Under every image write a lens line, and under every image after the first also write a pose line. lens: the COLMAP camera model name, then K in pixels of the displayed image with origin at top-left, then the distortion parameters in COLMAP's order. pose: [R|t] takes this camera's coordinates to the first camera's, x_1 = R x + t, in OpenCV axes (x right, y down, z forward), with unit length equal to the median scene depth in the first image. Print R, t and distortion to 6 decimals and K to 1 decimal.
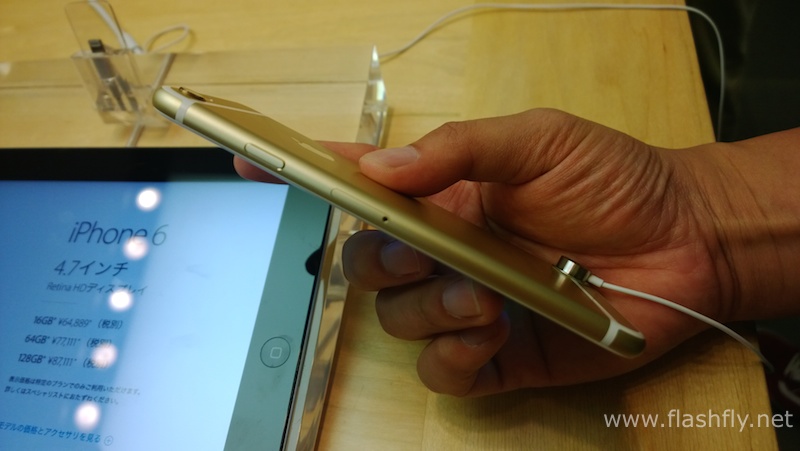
lens RADIAL K [[583.9, 0, 388.1], [0, 583.9, 224.4], [0, 0, 1]] dist [0.068766, -0.123481]
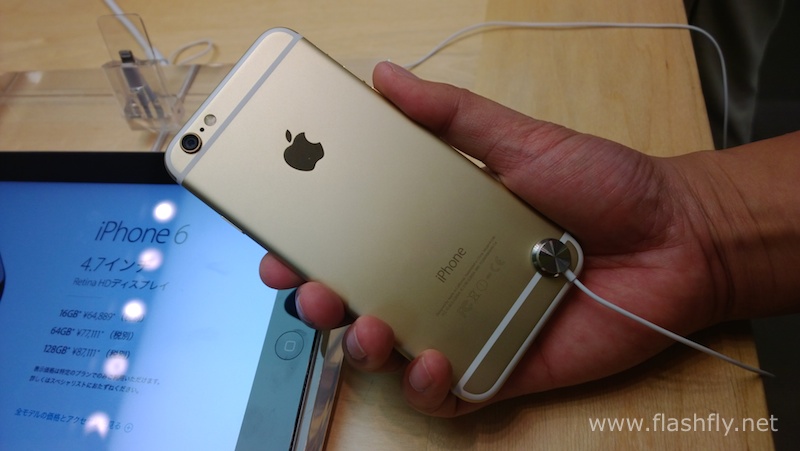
lens RADIAL K [[583.9, 0, 390.0], [0, 583.9, 215.4], [0, 0, 1]] dist [0.068766, -0.123481]
pose [[0.999755, 0.014311, -0.016863, 0.001437], [-0.015048, 0.998899, -0.044438, 0.024728], [0.016208, 0.044681, 0.998870, -0.044116]]
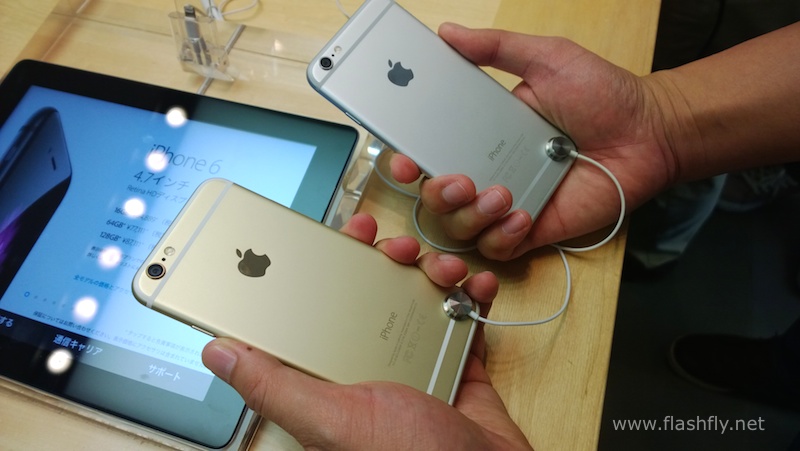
lens RADIAL K [[583.9, 0, 406.9], [0, 583.9, 225.3], [0, 0, 1]] dist [0.068766, -0.123481]
pose [[0.980342, 0.196552, 0.017207, 0.046120], [-0.197254, 0.978315, 0.063178, -0.021719], [-0.004416, -0.065330, 0.997854, -0.352959]]
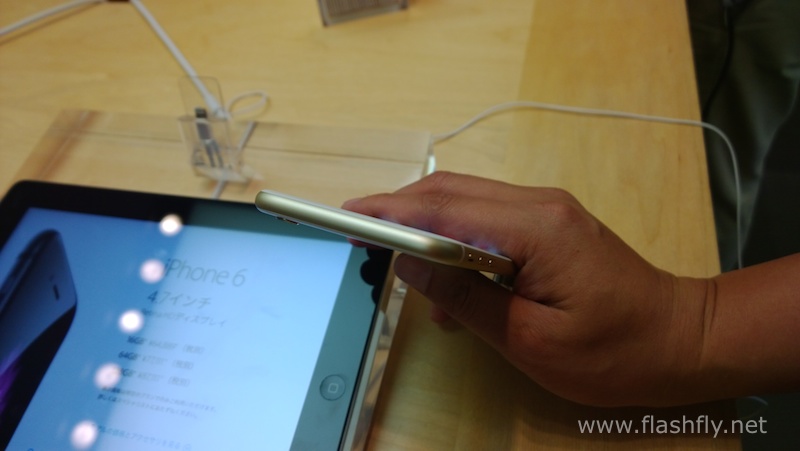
lens RADIAL K [[583.9, 0, 390.6], [0, 583.9, 228.9], [0, 0, 1]] dist [0.068766, -0.123481]
pose [[0.994829, 0.099598, -0.019904, -0.069867], [-0.100803, 0.992192, -0.073439, -0.022688], [0.012434, 0.075066, 0.997101, -0.179682]]
